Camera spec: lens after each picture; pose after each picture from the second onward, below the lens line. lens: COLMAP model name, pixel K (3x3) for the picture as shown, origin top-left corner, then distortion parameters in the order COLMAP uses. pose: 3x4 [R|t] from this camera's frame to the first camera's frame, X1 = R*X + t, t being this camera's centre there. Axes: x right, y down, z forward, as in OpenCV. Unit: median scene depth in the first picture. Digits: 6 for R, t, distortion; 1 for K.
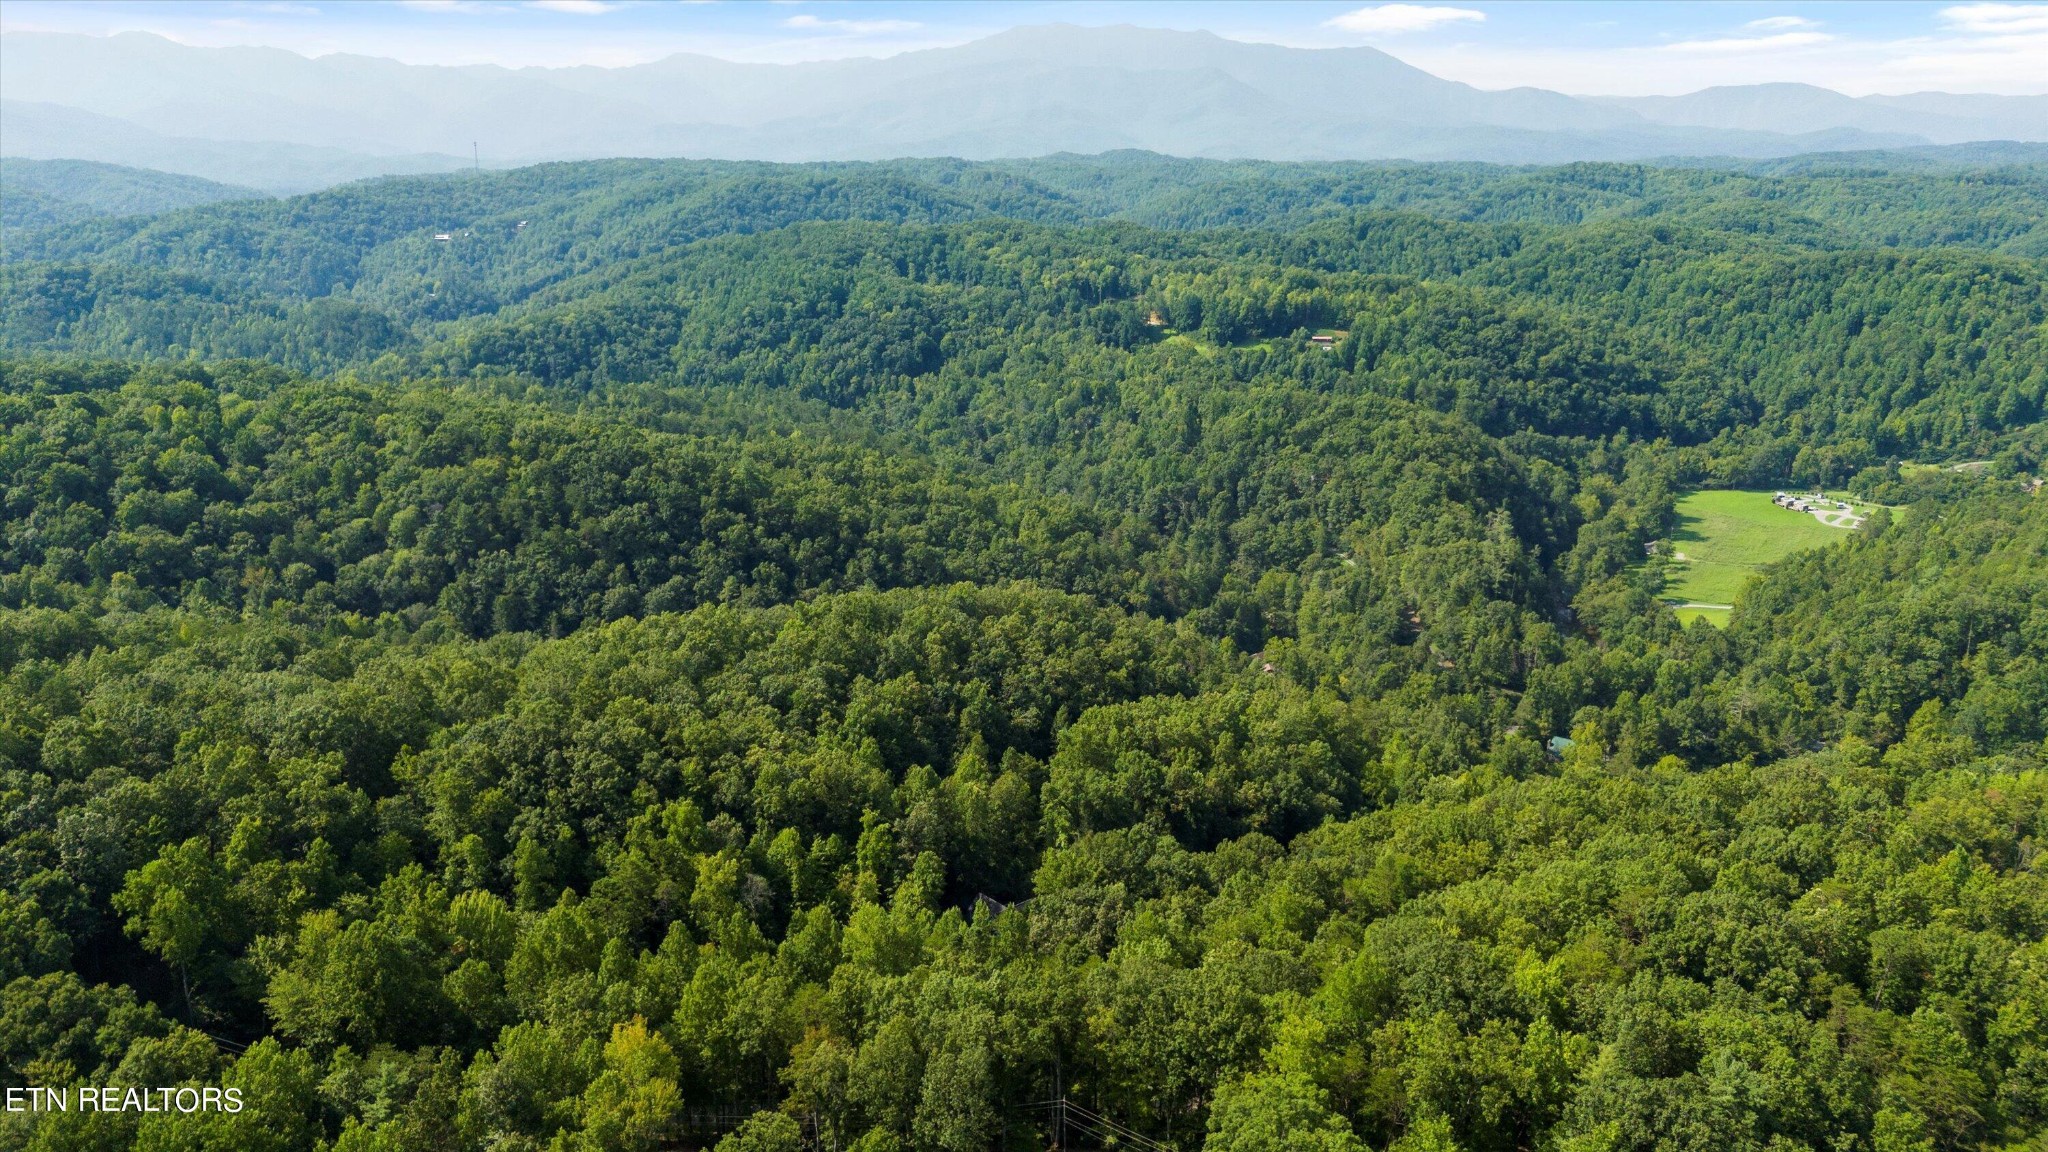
lens RADIAL K [[1539.6, 0, 1024.0], [0, 1539.6, 576.0], [0, 0, 1]] dist [0.089879, -0.103918]
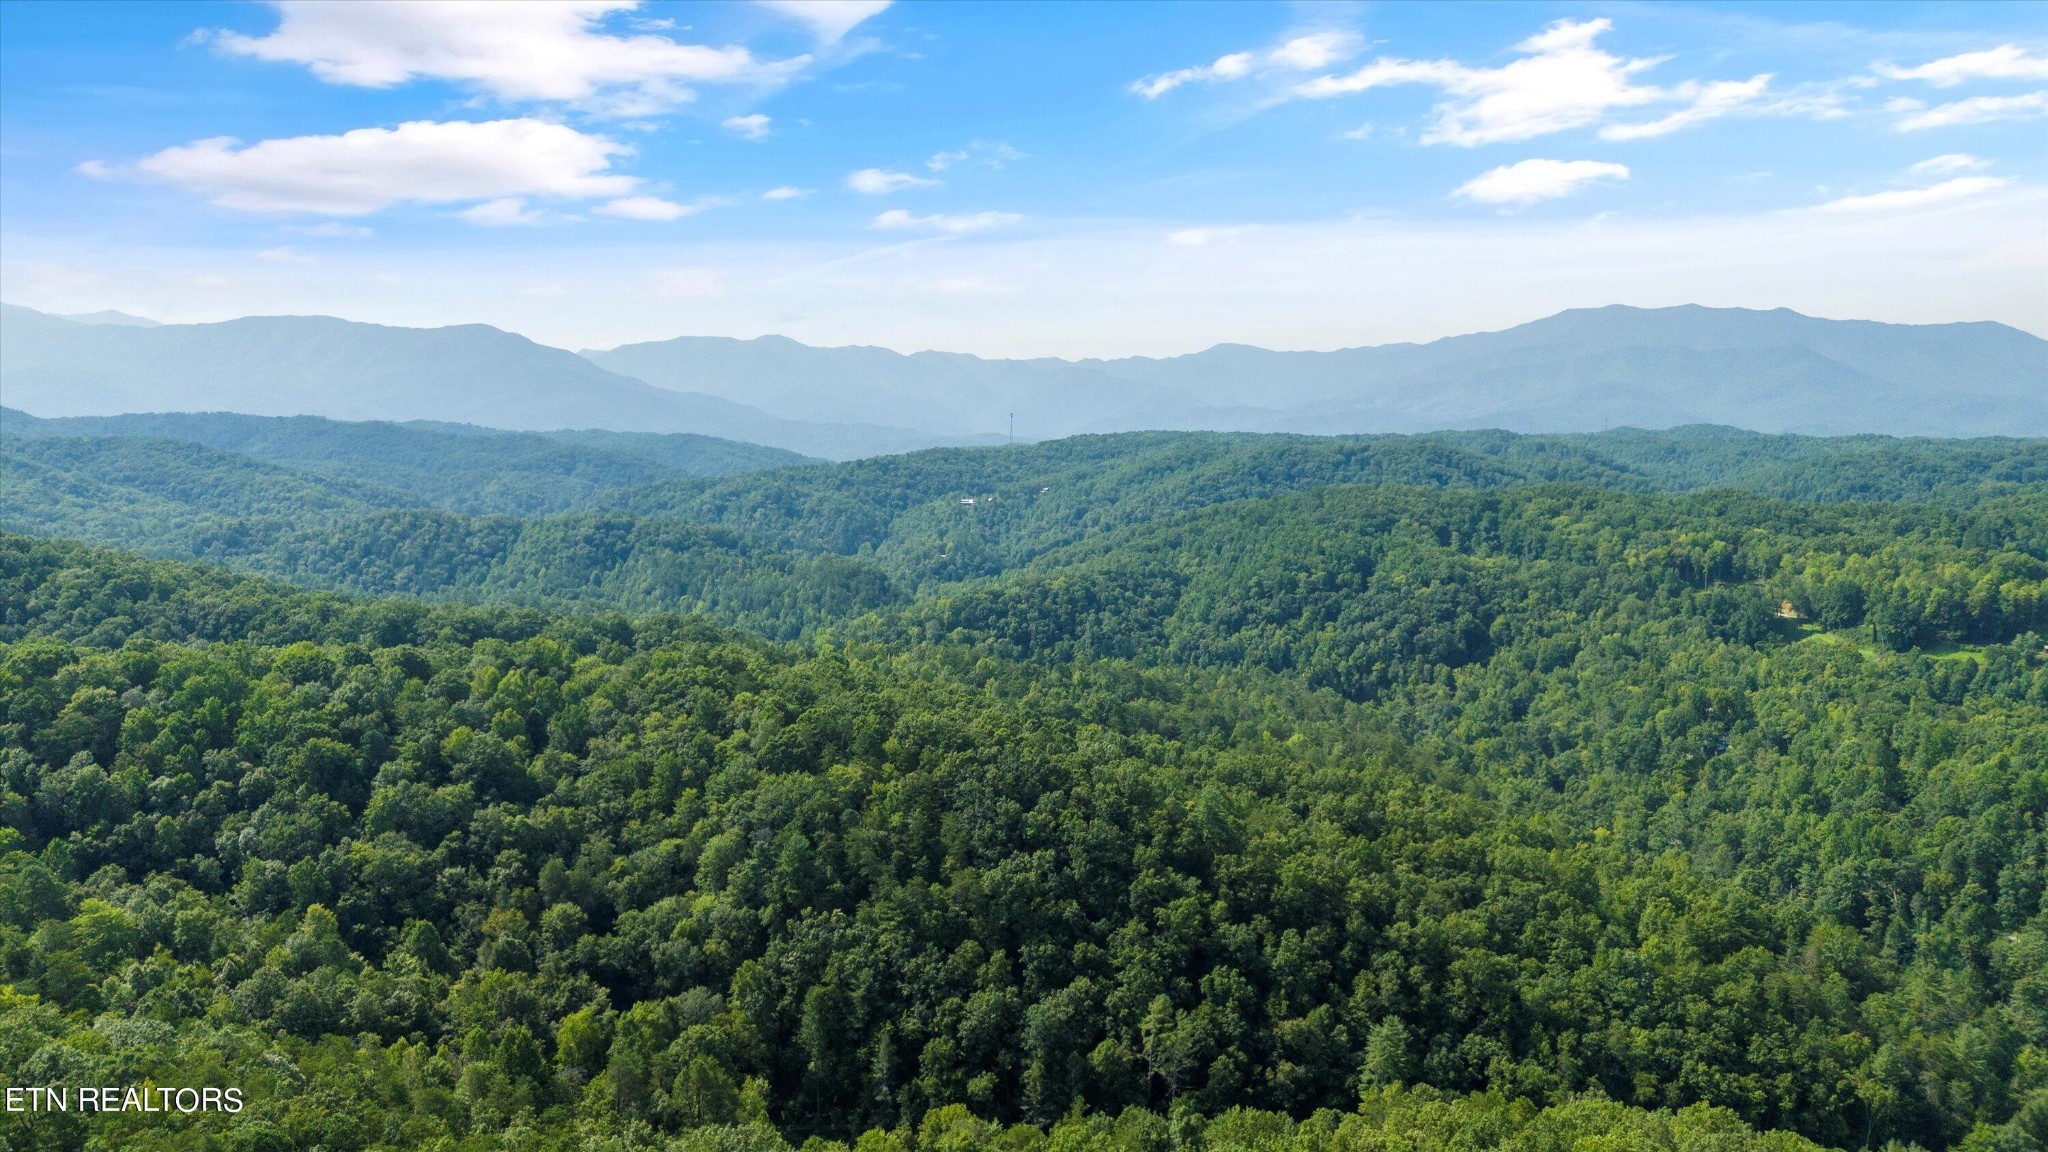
lens RADIAL K [[1539.6, 0, 1024.0], [0, 1539.6, 576.0], [0, 0, 1]] dist [0.089879, -0.103918]
pose [[0.944397, 0.036503, -0.326775, -0.022547], [-0.093126, 0.982820, -0.159353, -0.028725], [0.315344, 0.180923, 0.931571, 0.183360]]
